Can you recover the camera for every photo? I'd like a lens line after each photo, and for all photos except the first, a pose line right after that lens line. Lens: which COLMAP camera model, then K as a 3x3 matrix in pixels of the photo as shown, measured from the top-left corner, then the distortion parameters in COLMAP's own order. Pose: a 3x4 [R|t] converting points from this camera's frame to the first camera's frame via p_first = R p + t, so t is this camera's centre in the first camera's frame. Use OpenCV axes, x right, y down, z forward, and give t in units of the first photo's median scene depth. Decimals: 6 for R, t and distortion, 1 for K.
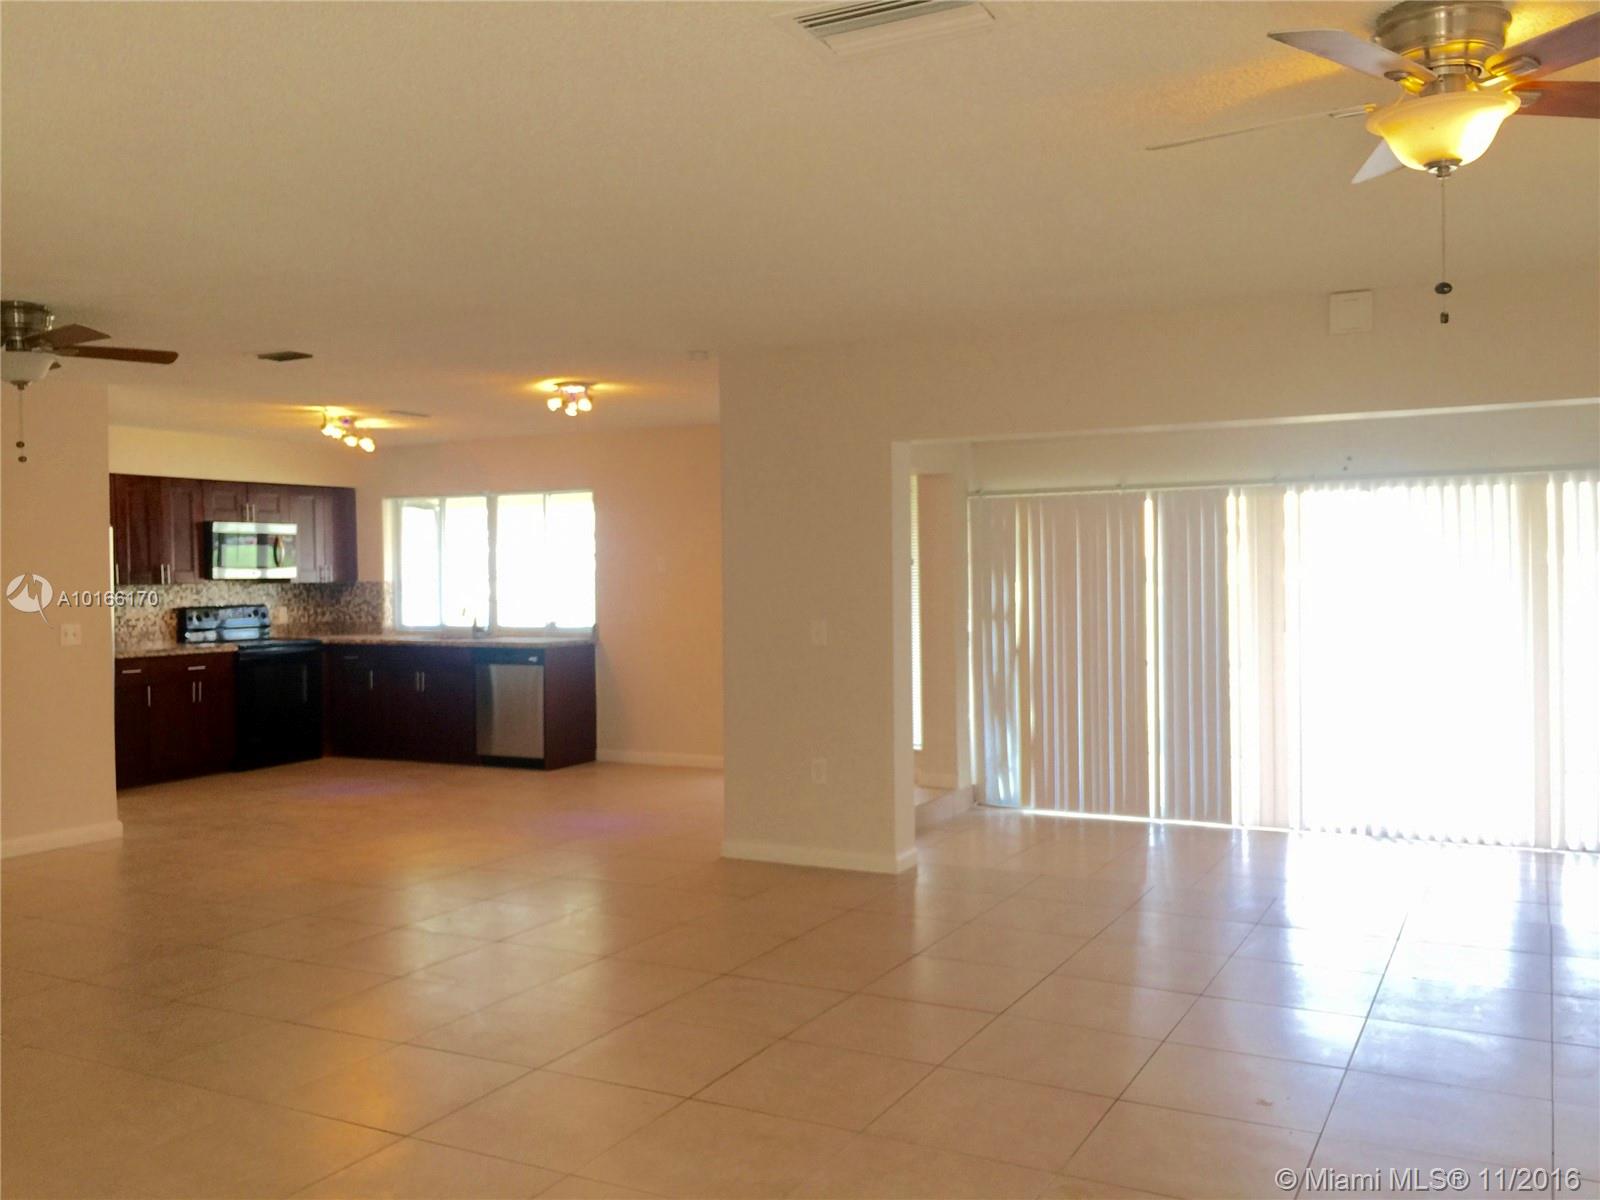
lens RADIAL K [[1402.6, 0, 802.3], [0, 1402.6, 595.4], [0, 0, 1]] dist [0.062501, -0.044551]
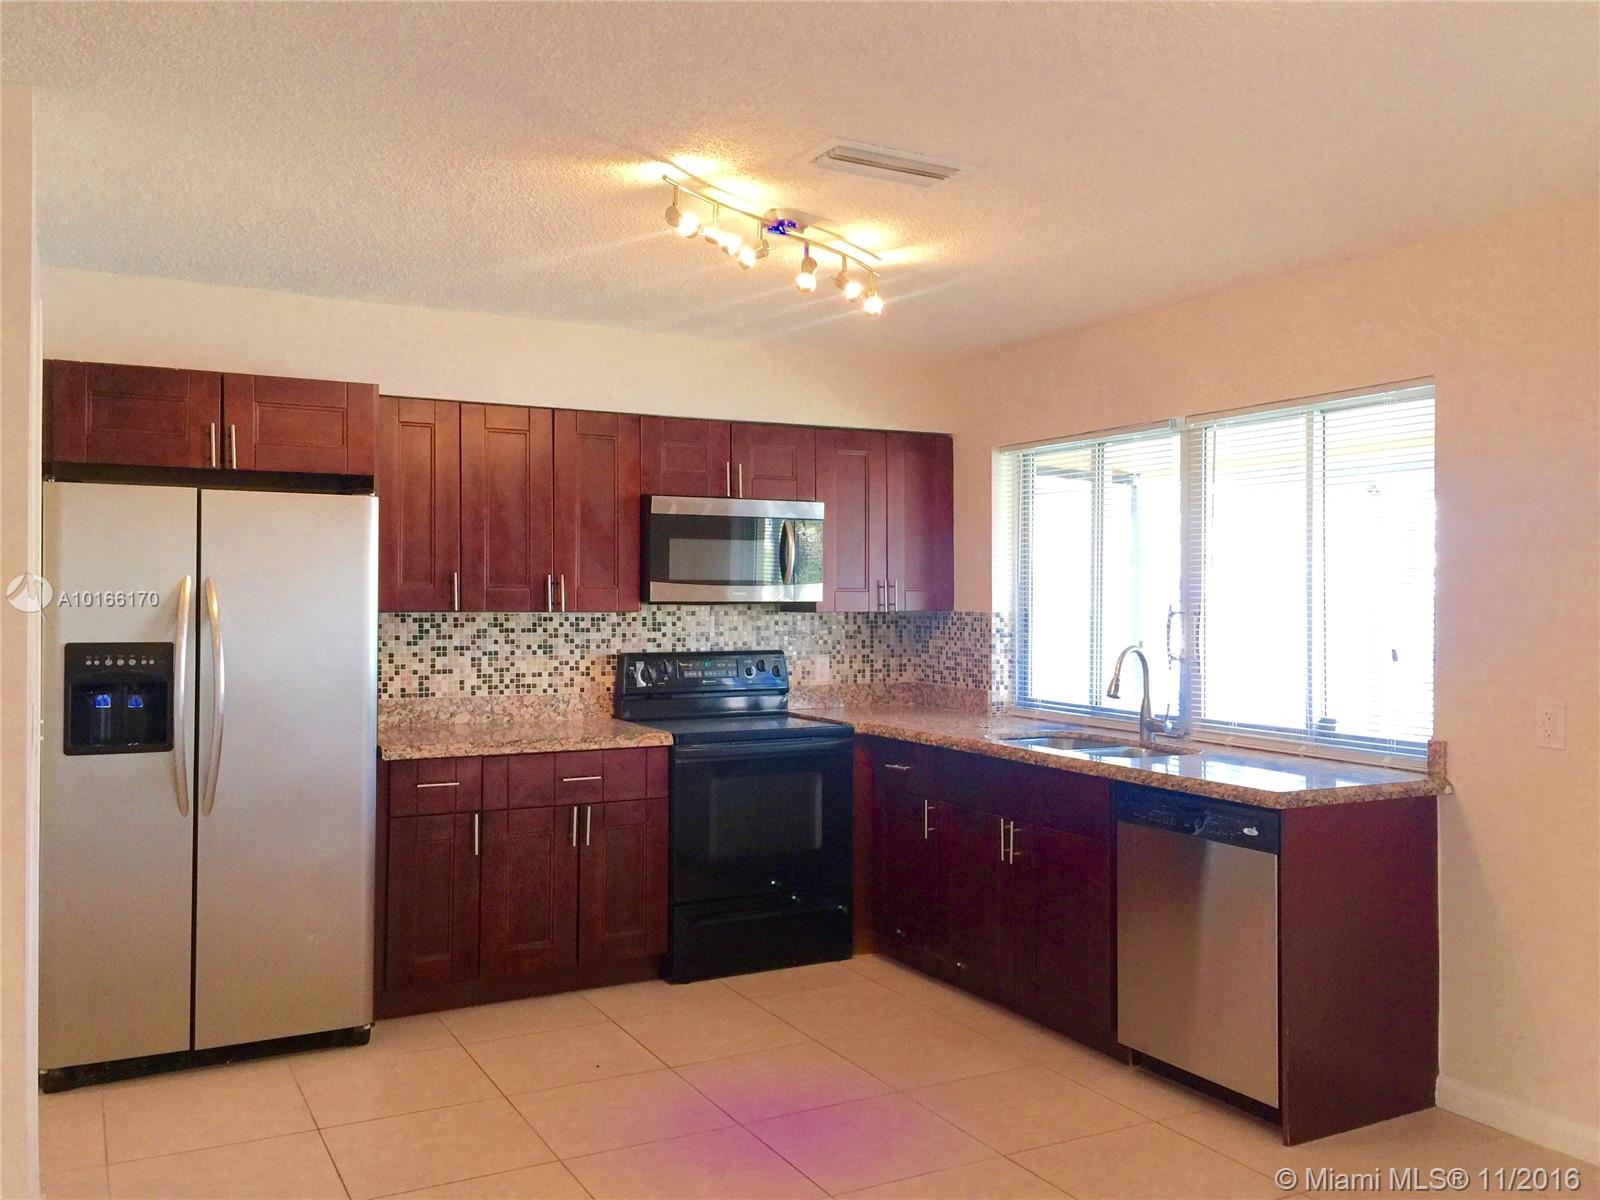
lens RADIAL K [[1402.6, 0, 805.1], [0, 1402.6, 594.5], [0, 0, 1]] dist [0.062501, -0.044551]
pose [[0.836920, 0.014030, -0.547146, -0.077143], [-0.022952, 0.999692, -0.009475, -0.010557], [0.546844, 0.020488, 0.836984, 0.557049]]
